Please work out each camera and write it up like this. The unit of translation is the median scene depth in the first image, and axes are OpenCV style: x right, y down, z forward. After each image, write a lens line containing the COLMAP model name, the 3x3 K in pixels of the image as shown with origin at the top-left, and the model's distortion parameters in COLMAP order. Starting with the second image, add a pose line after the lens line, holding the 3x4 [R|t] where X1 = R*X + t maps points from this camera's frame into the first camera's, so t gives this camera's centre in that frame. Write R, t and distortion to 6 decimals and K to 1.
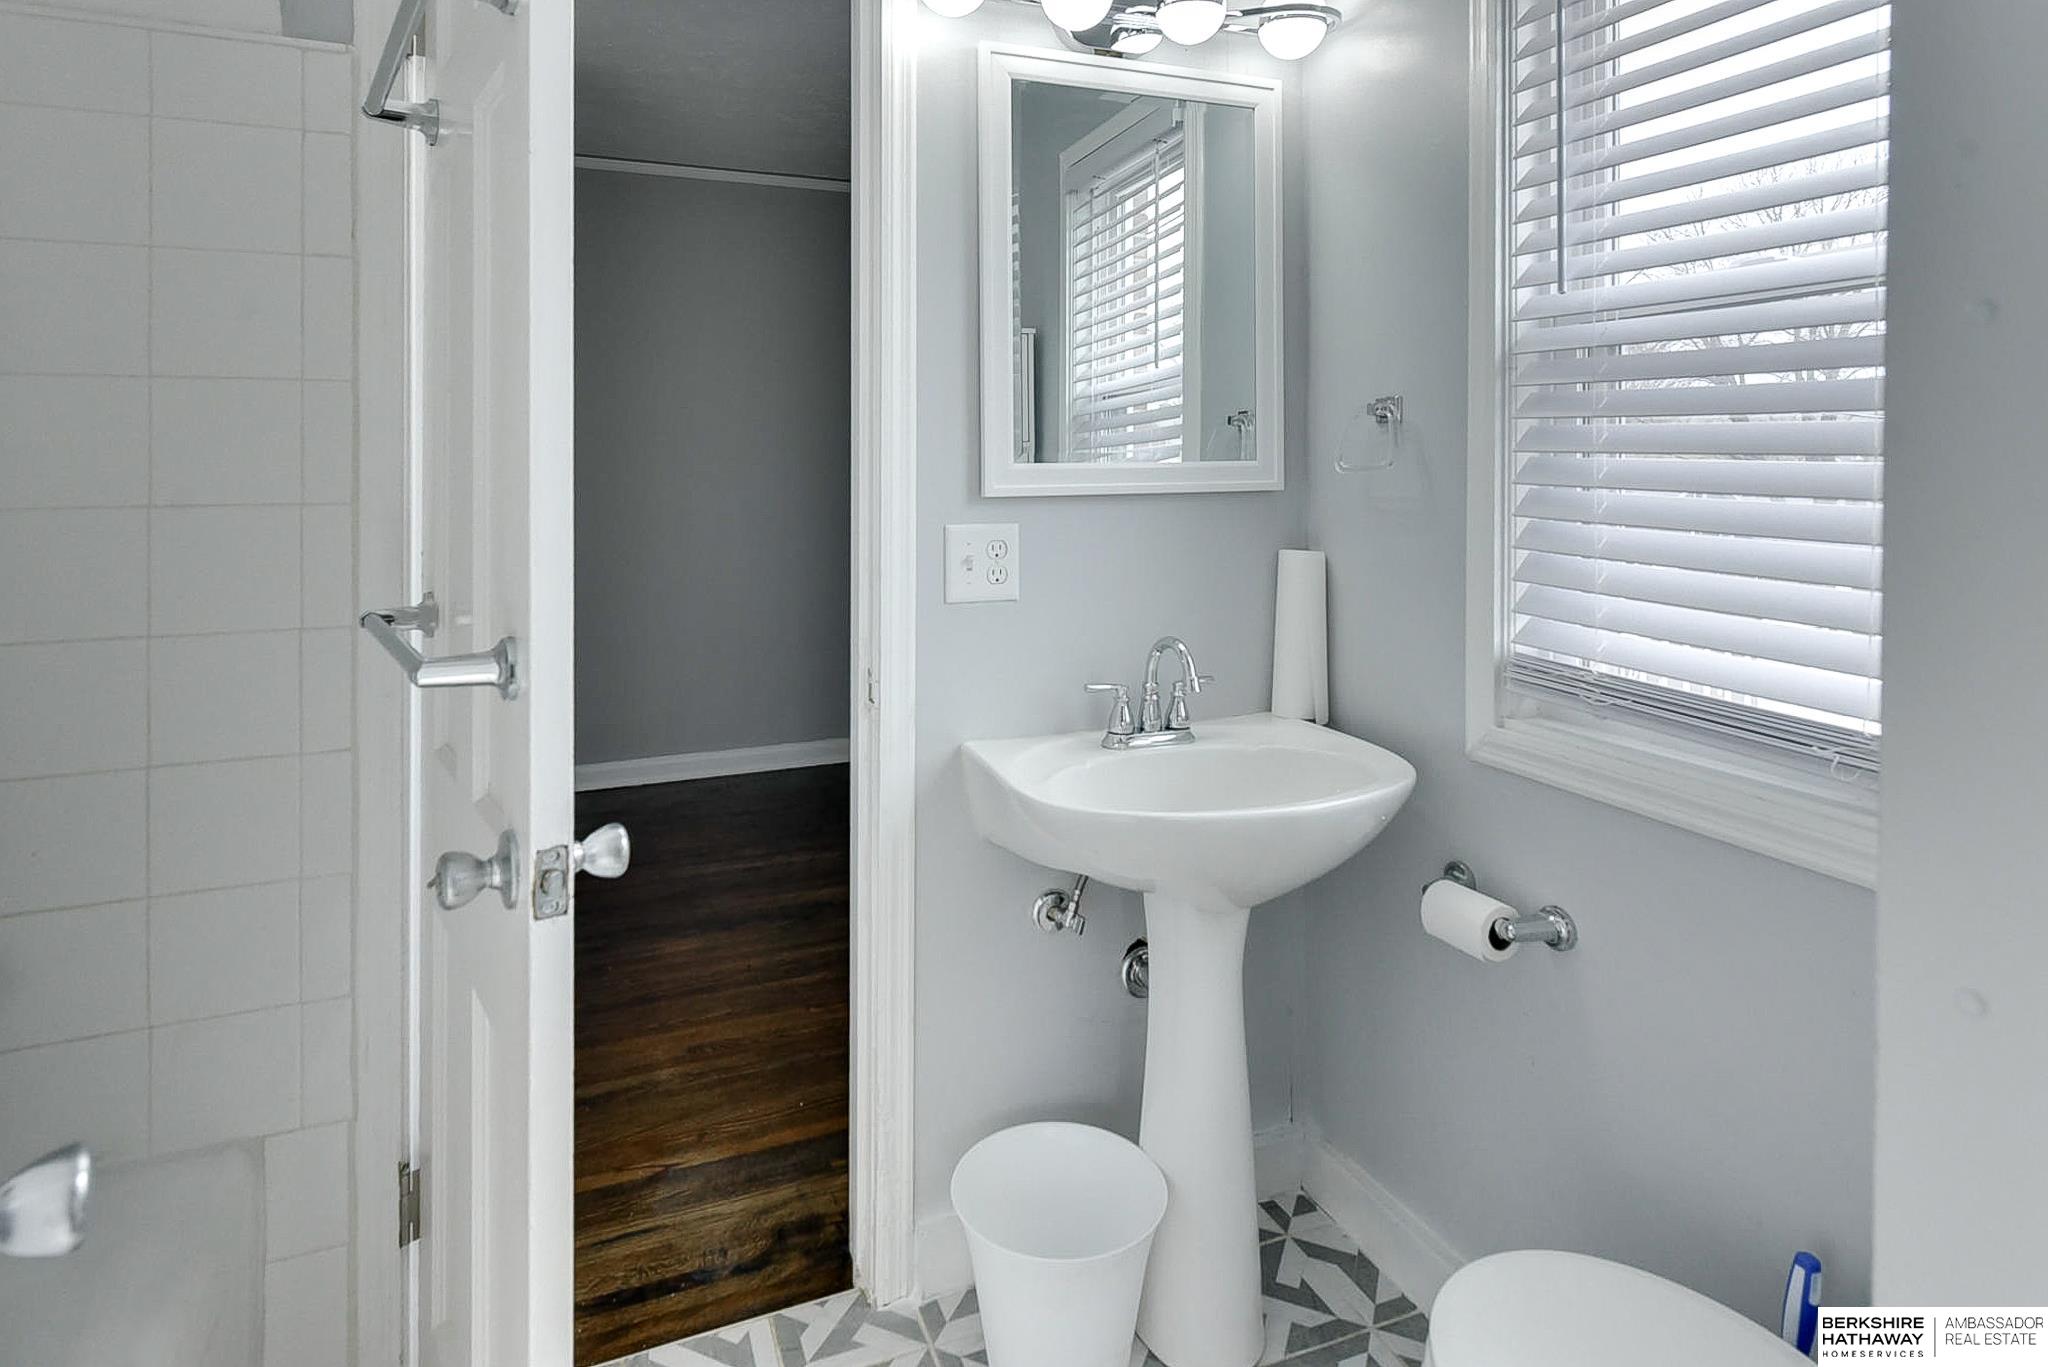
lens RADIAL K [[1022.0, 0, 1011.9], [0, 1022.0, 685.9], [0, 0, 1]] dist [0.003933, -0.000951]
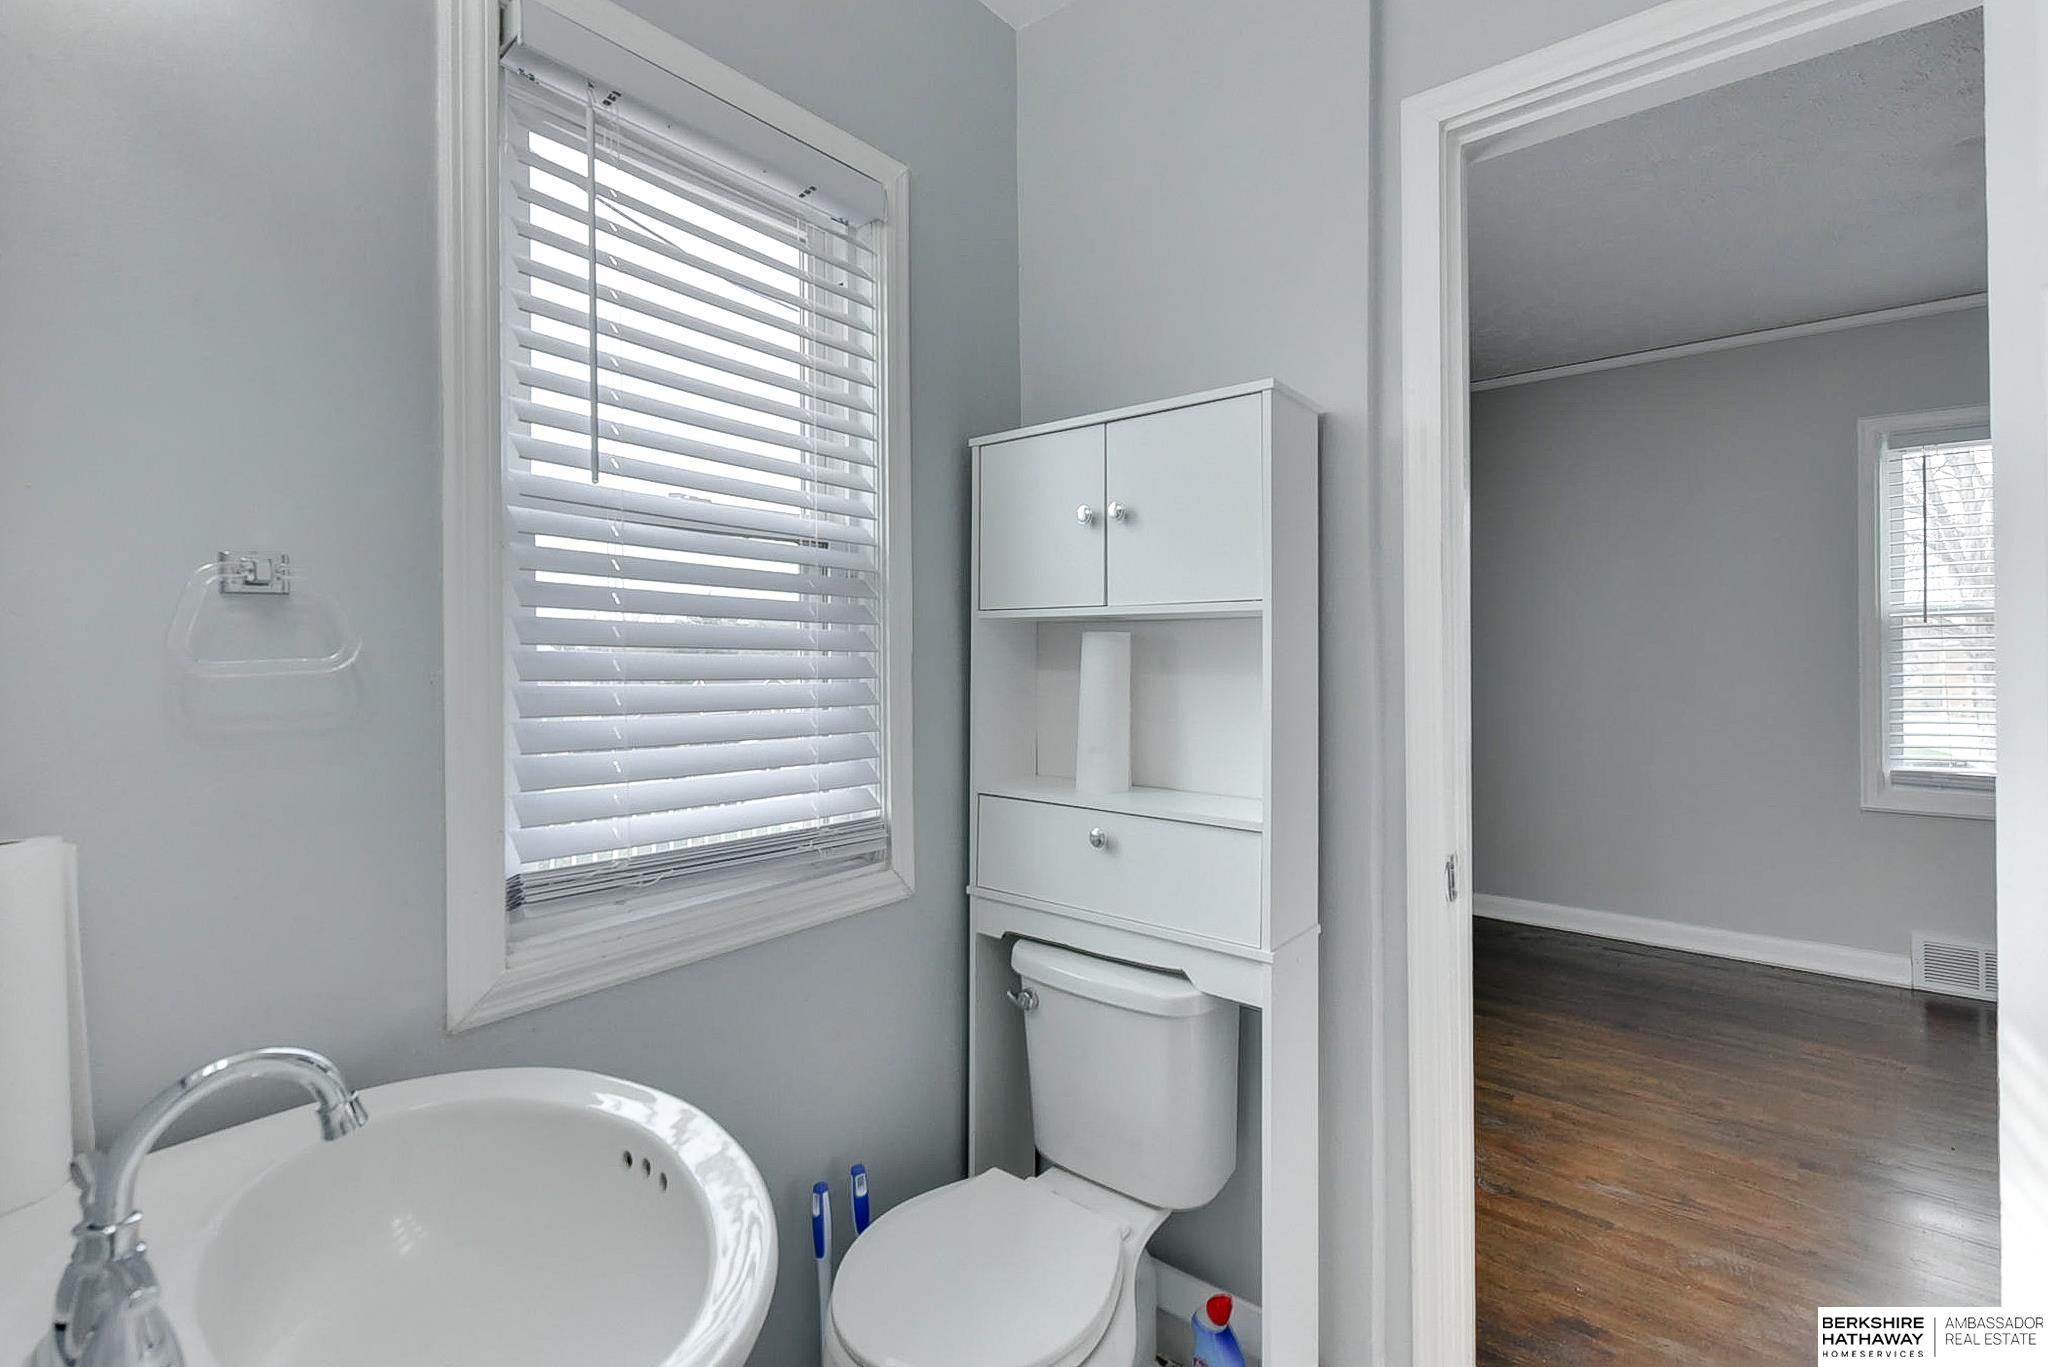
lens RADIAL K [[891.9, 0, 1019.0], [0, 891.9, 683.5], [0, 0, 1]] dist [-0.000144, -0.000180]
pose [[-0.492835, -0.019437, 0.869906, -0.391469], [0.184480, 0.974688, 0.126293, -0.222980], [-0.850342, 0.222722, -0.476774, 1.061739]]
